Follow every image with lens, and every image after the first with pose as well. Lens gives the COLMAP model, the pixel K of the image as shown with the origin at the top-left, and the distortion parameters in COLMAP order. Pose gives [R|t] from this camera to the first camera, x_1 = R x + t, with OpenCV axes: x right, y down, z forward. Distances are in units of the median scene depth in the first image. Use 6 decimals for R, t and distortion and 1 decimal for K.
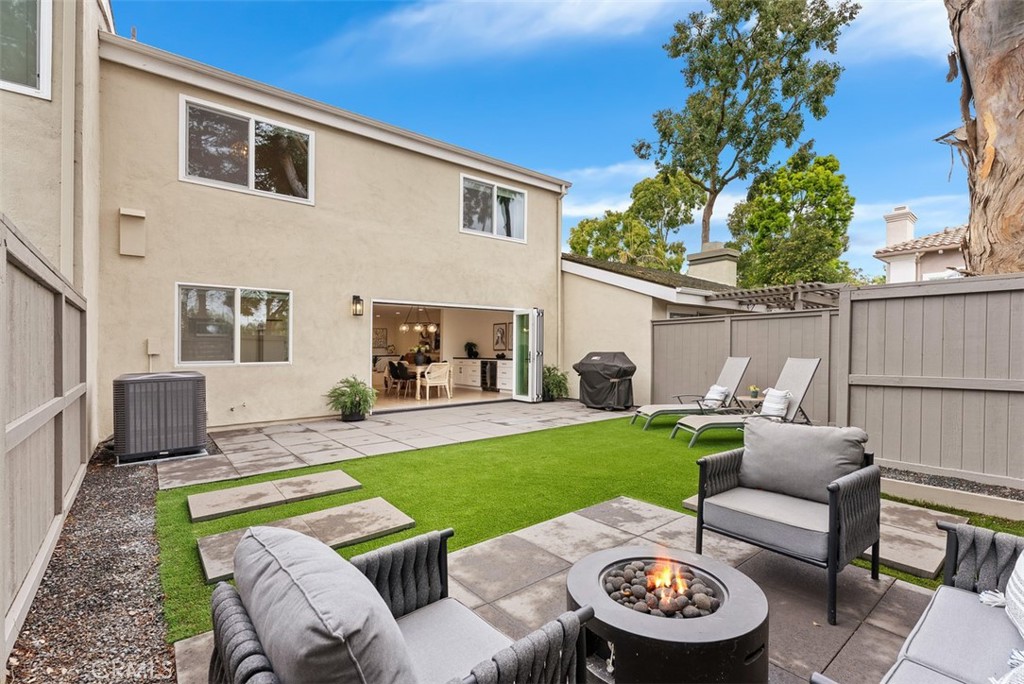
lens RADIAL K [[457.7, 0, 512.7], [0, 457.7, 348.4], [0, 0, 1]] dist [0.001150, -0.000948]
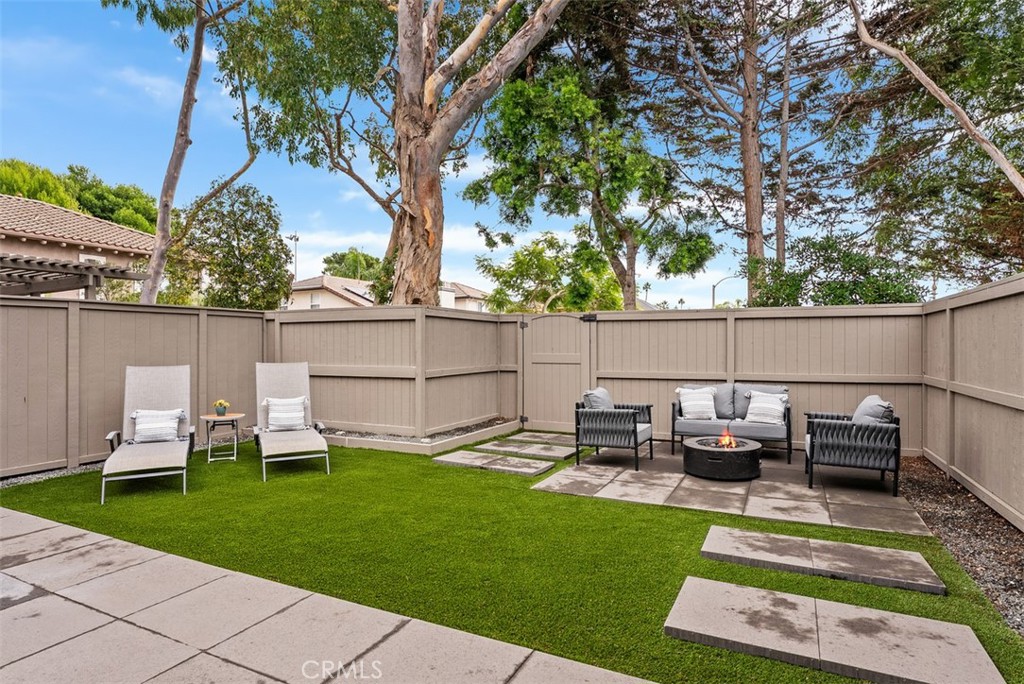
lens RADIAL K [[550.1, 0, 510.1], [0, 550.1, 348.0], [0, 0, 1]] dist [-0.018469, 0.003729]
pose [[-0.413699, 0.004382, 0.910403, -1.110079], [0.006811, 0.999975, -0.001718, -0.013581], [-0.910388, 0.005490, -0.413719, 1.868856]]
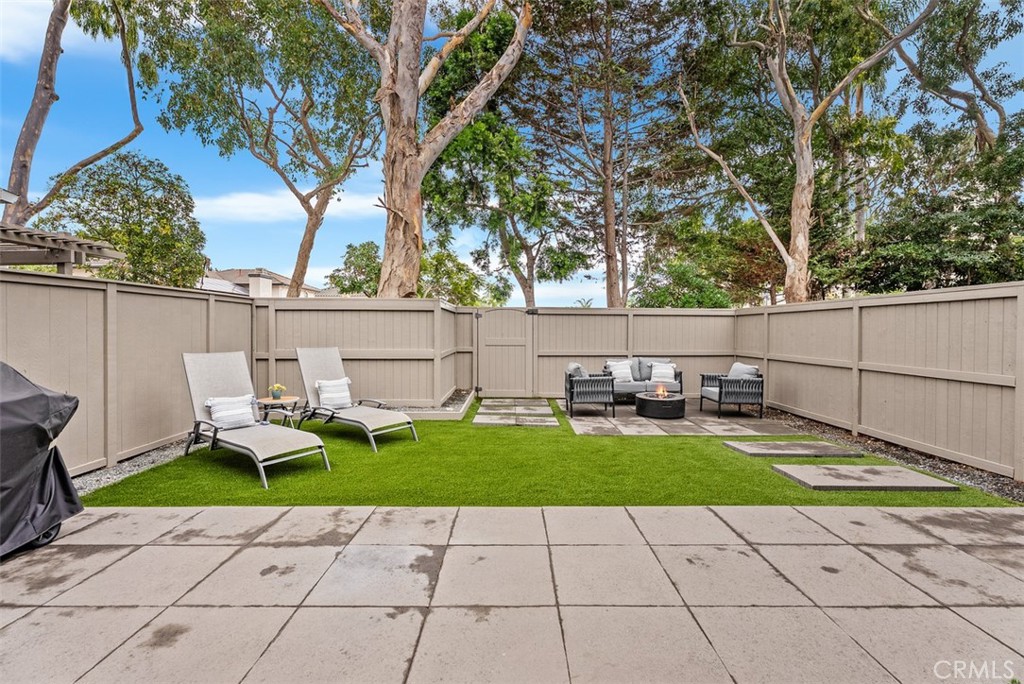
lens RADIAL K [[457.7, 0, 511.0], [0, 457.7, 336.3], [0, 0, 1]] dist [0.001150, -0.000948]
pose [[-0.775190, -0.004174, 0.631714, -0.662973], [0.003375, 0.999937, 0.010748, -0.031509], [-0.631719, 0.010464, -0.775127, 2.747941]]
